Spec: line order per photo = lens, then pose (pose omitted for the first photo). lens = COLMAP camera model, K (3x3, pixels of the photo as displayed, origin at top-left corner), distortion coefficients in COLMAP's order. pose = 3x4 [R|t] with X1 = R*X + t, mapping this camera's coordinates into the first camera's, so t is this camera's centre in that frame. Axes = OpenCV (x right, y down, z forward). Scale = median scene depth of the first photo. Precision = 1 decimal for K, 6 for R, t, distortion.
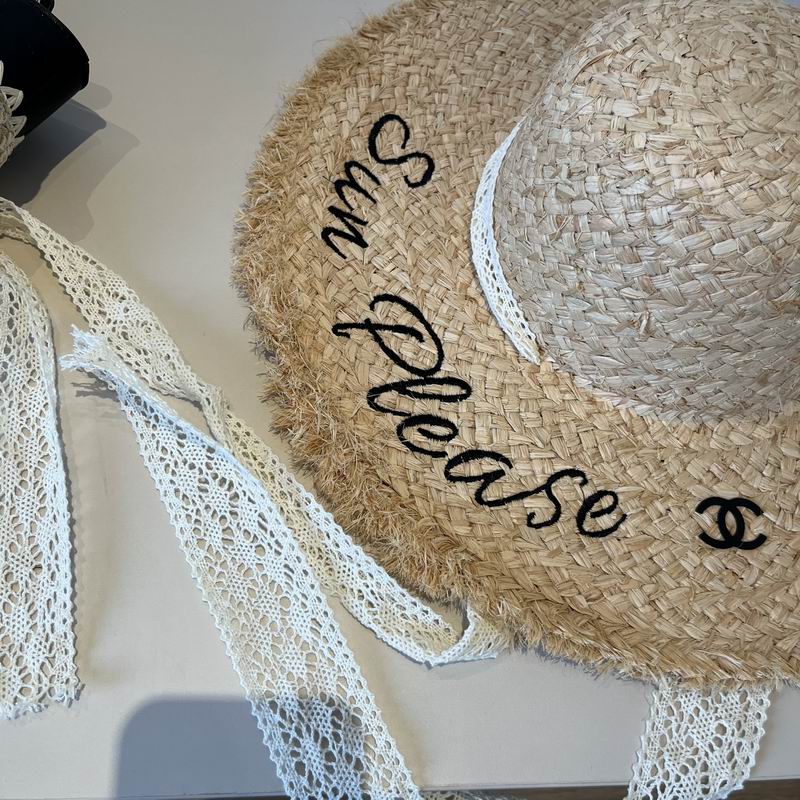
lens RADIAL K [[836.1, 0, 389.0], [0, 836.1, 397.2], [0, 0, 1]] dist [0.001401, 0.000000]
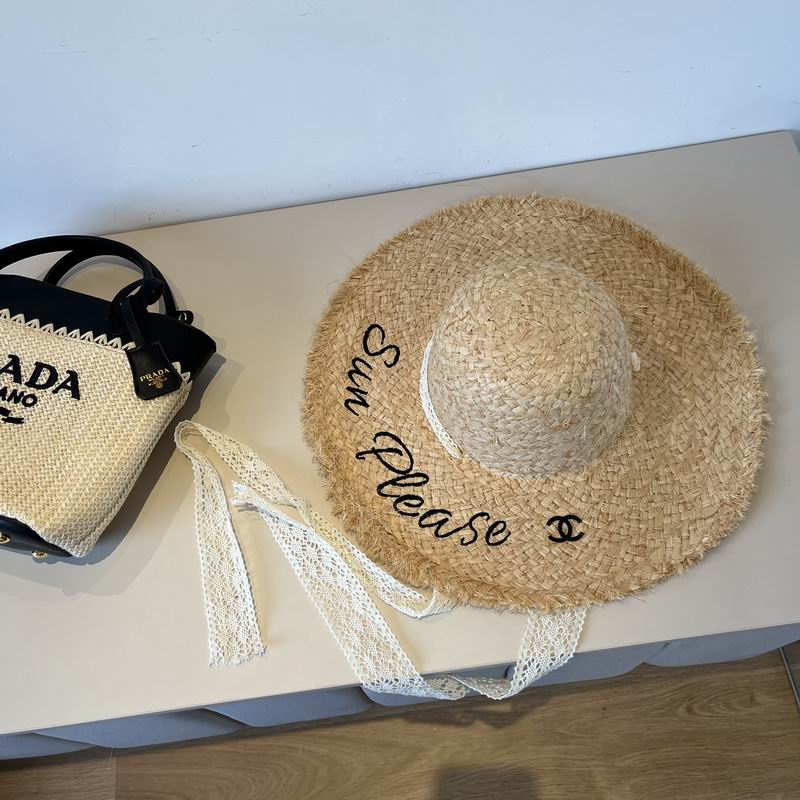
lens RADIAL K [[836.1, 0, 393.2], [0, 836.1, 384.3], [0, 0, 1]] dist [0.001401, 0.000000]
pose [[0.979258, -0.161480, -0.122387, 0.308620], [0.162993, 0.986624, 0.002386, -0.258005], [0.120365, -0.022285, 0.992480, -1.010539]]
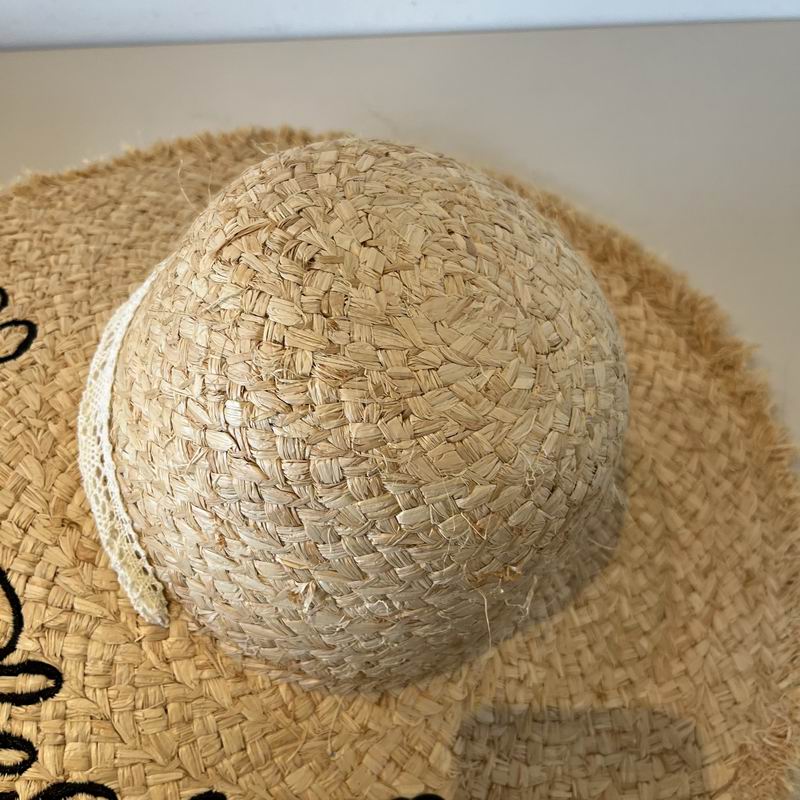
lens RADIAL K [[836.1, 0, 417.5], [0, 836.1, 390.0], [0, 0, 1]] dist [0.001401, 0.000000]
pose [[0.922785, 0.027586, 0.384326, 0.103916], [-0.004770, 0.998175, -0.060194, -0.208758], [-0.385285, 0.053713, 0.921233, 0.276632]]
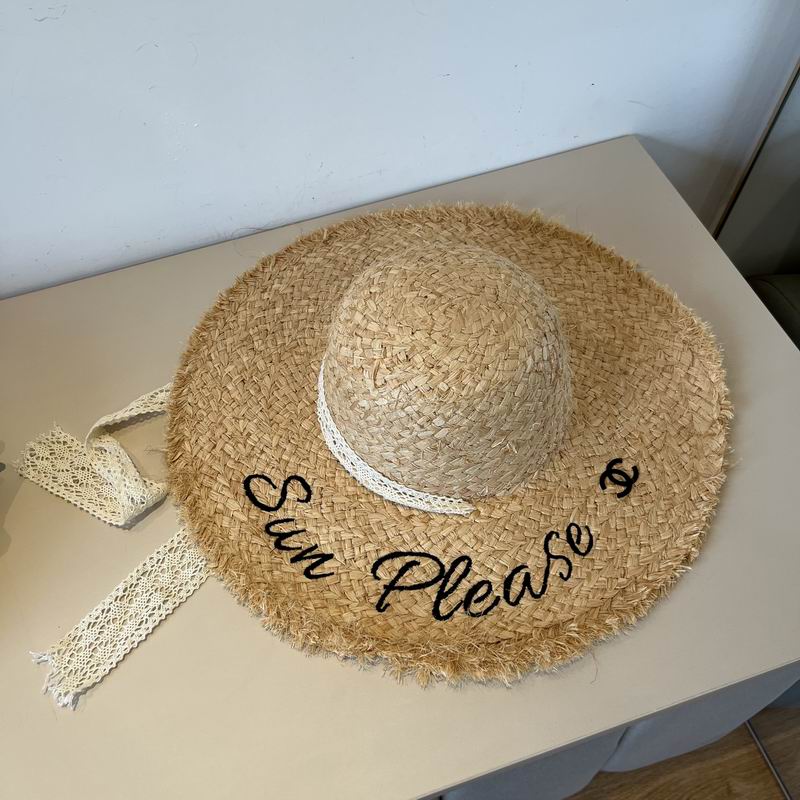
lens RADIAL K [[836.1, 0, 395.7], [0, 836.1, 381.8], [0, 0, 1]] dist [0.001401, 0.000000]
pose [[0.550142, -0.740569, 0.385878, -0.335390], [0.774702, 0.625115, 0.095223, -0.470846], [-0.311738, 0.246555, 0.917622, -0.435129]]
